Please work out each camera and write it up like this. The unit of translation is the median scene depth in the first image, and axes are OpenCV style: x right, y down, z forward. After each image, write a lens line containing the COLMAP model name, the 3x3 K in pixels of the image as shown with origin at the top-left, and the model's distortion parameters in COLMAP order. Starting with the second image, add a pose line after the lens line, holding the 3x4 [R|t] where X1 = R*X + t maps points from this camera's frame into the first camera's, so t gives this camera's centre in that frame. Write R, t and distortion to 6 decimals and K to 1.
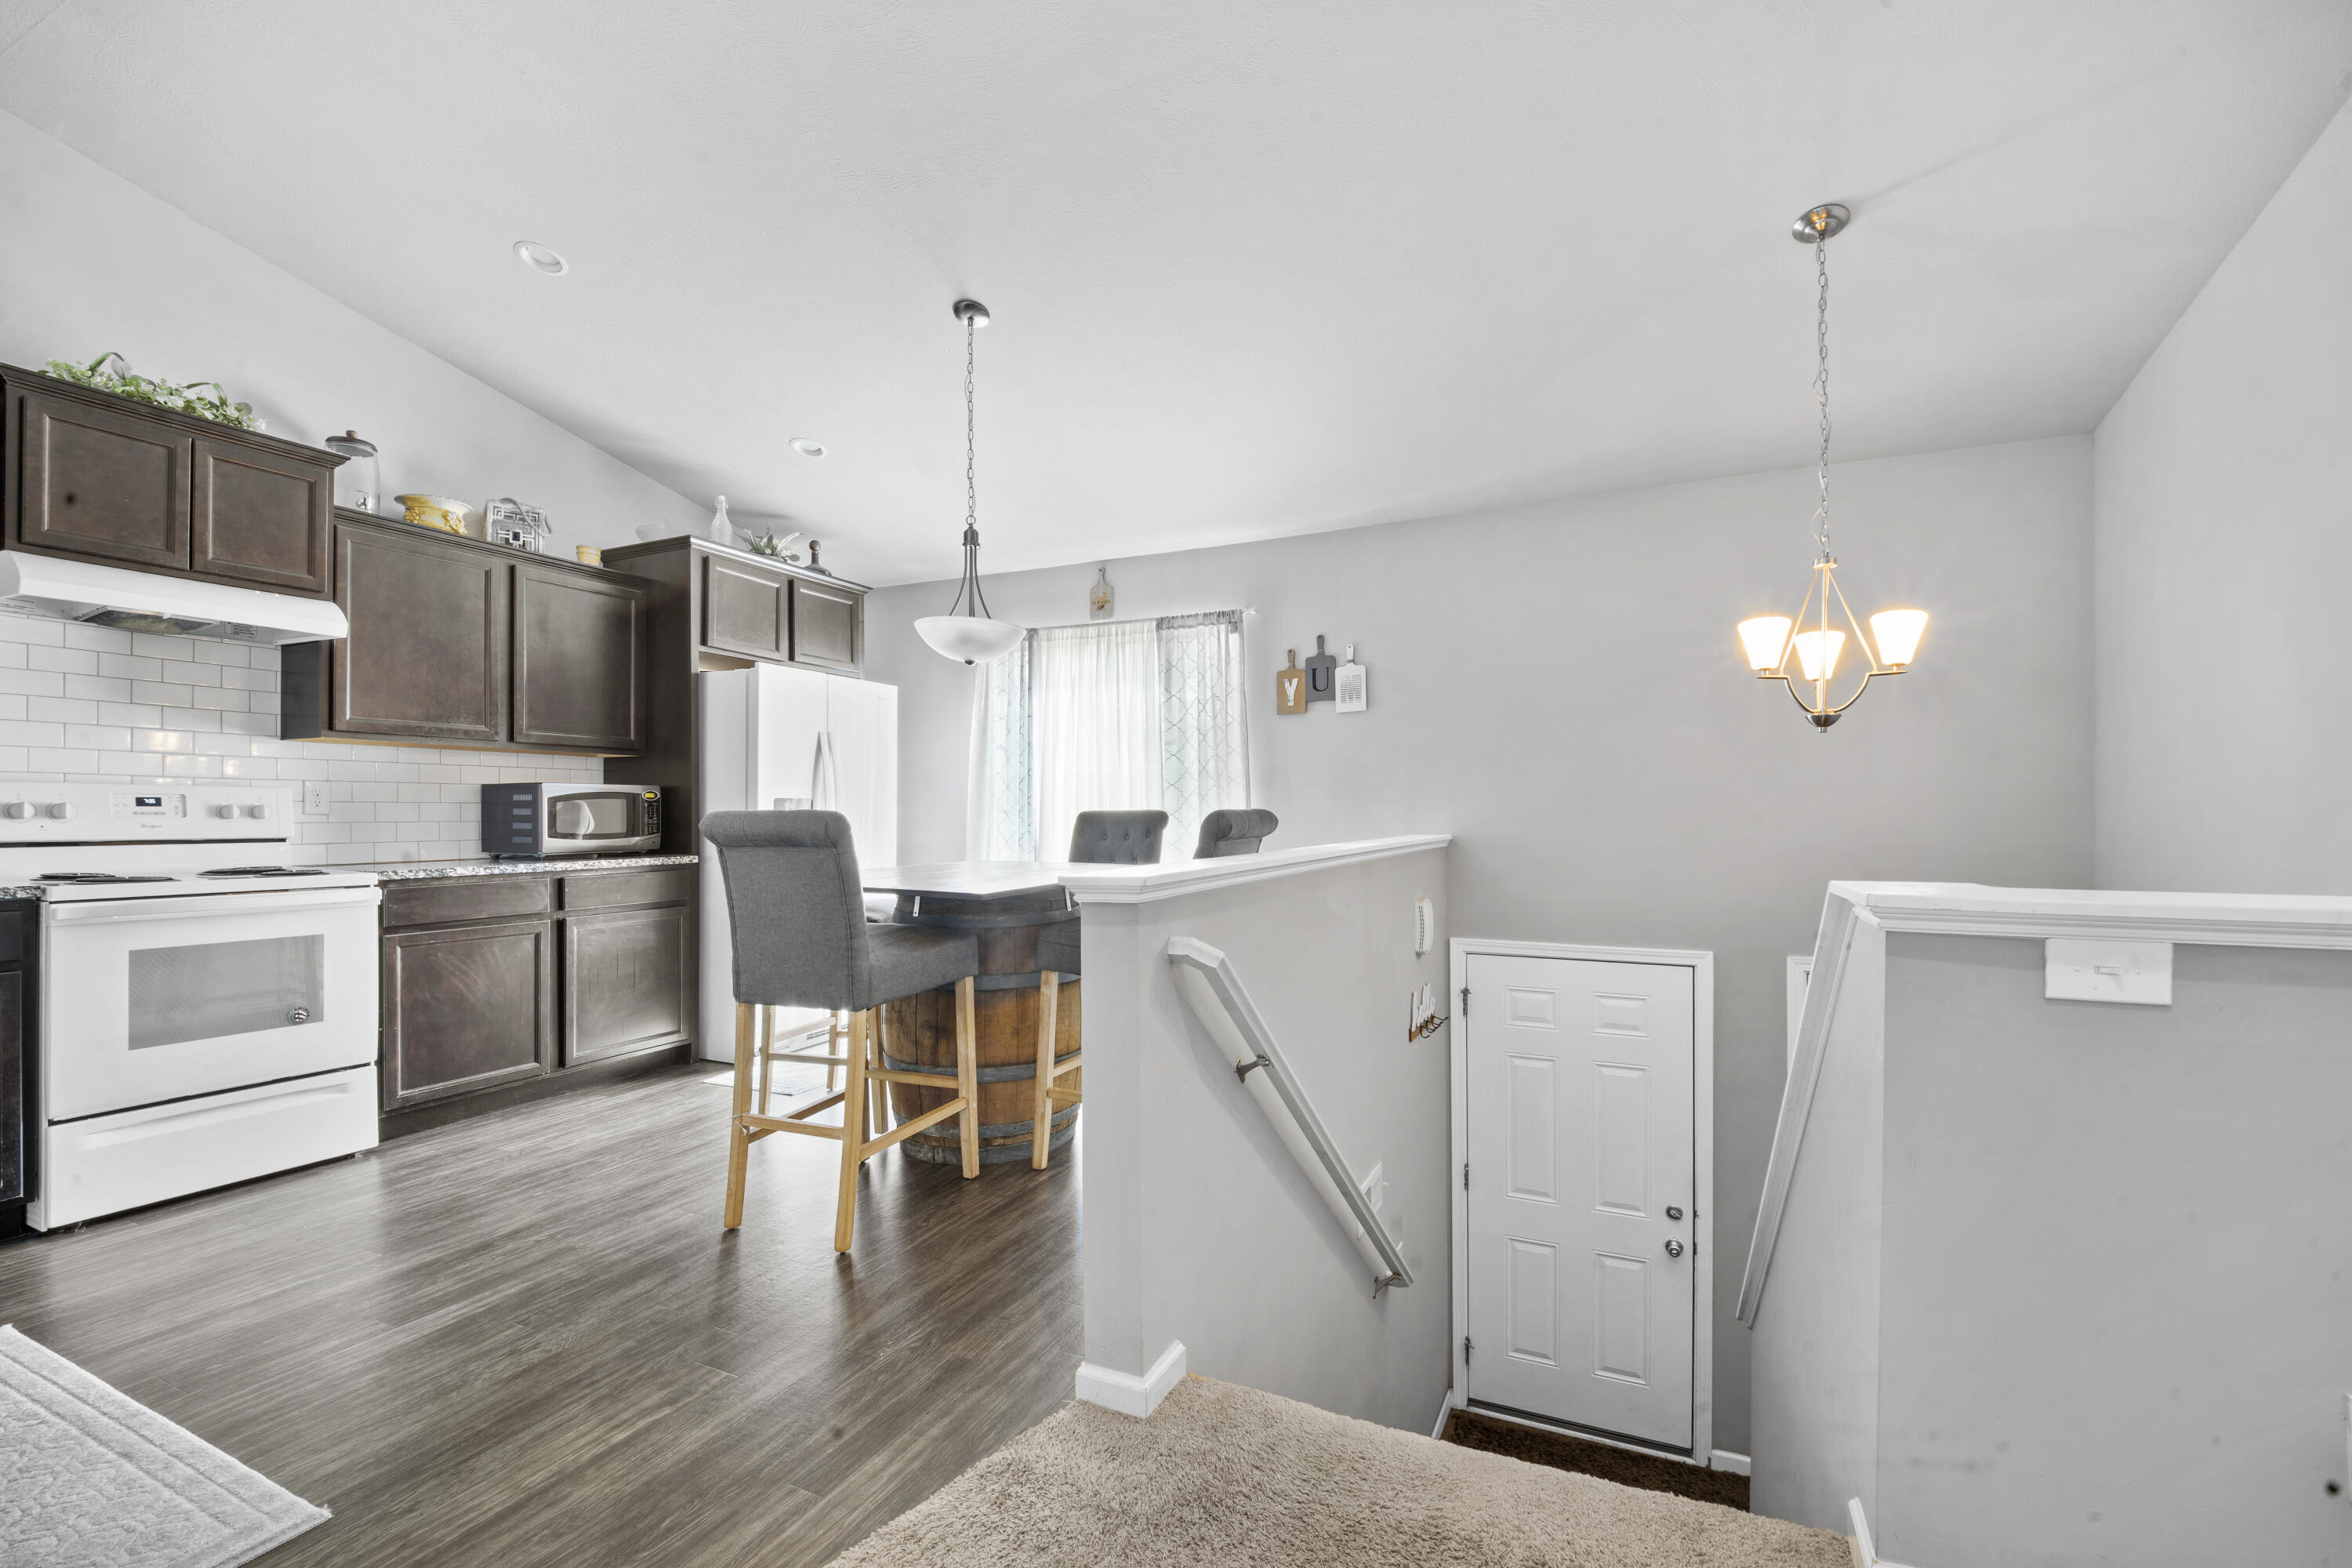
lens RADIAL K [[1017.1, 0, 1188.8], [0, 1017.1, 798.8], [0, 0, 1]] dist [0.001971, -0.005218]
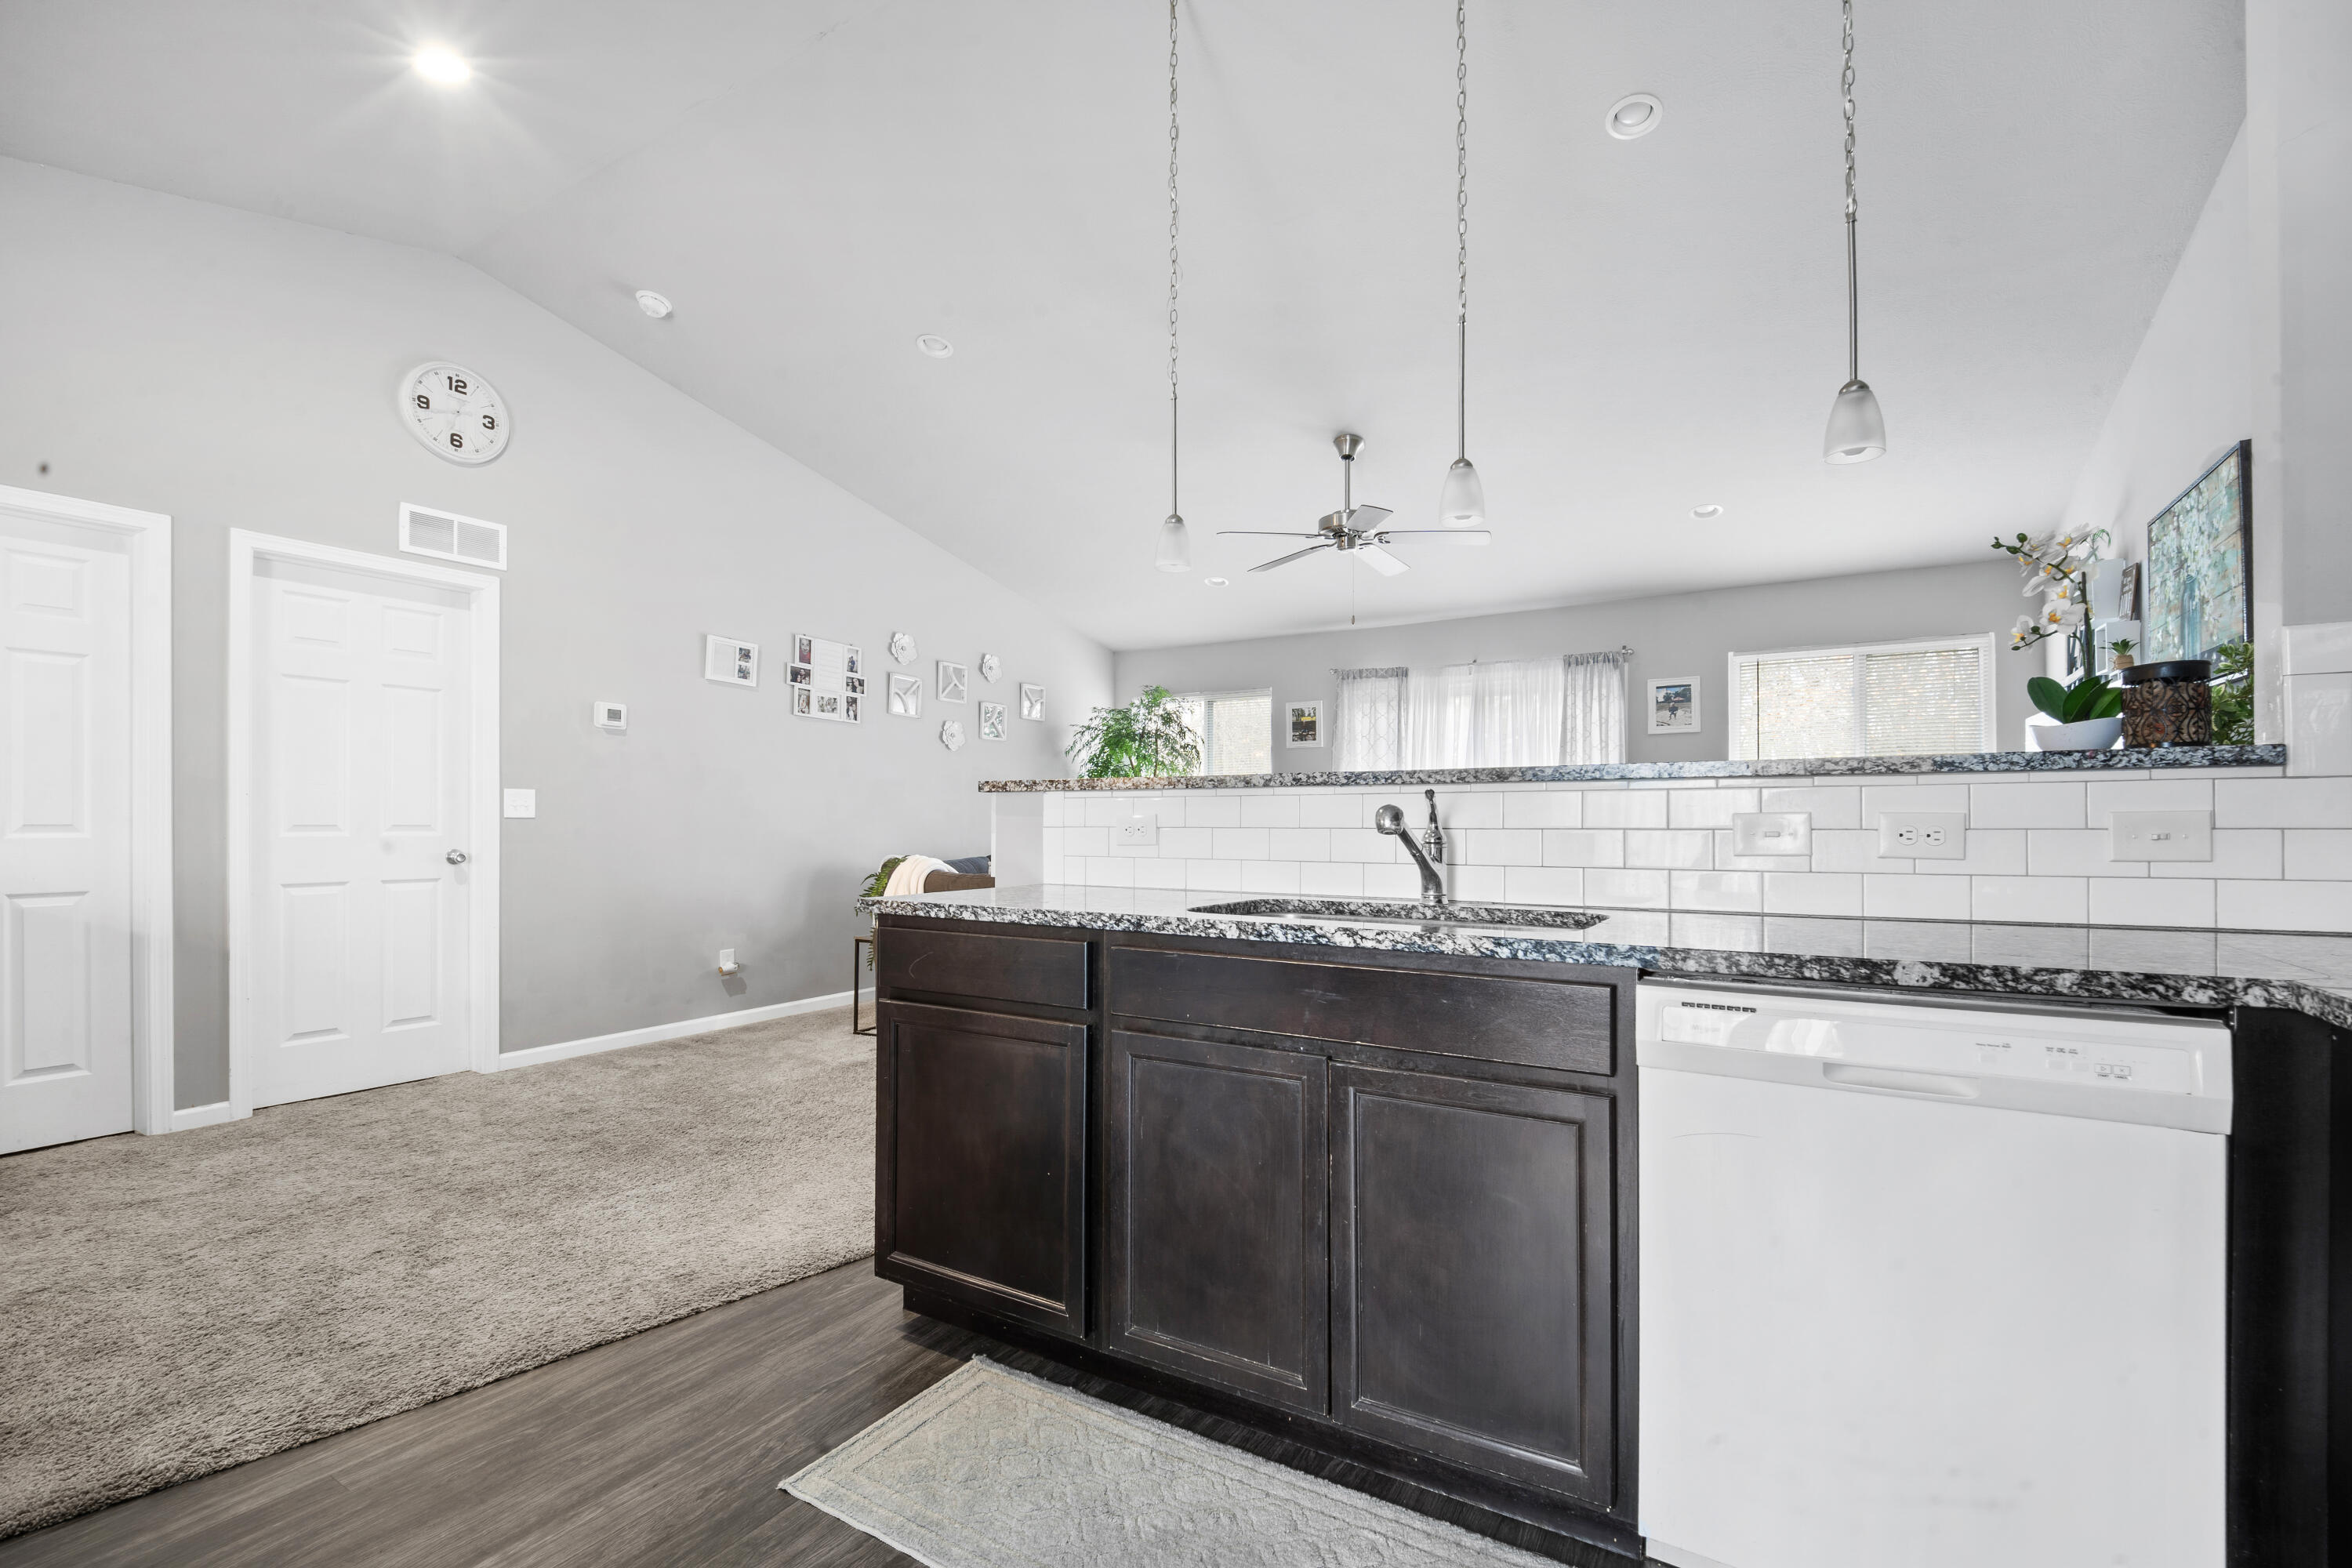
lens RADIAL K [[1017.1, 0, 1173.3], [0, 1017.1, 801.1], [0, 0, 1]] dist [0.001971, -0.005218]
pose [[-0.994882, 0.000236, 0.101047, -0.671278], [-0.003126, 0.999447, -0.033116, 0.017476], [-0.100999, -0.033262, -0.994330, 0.999529]]
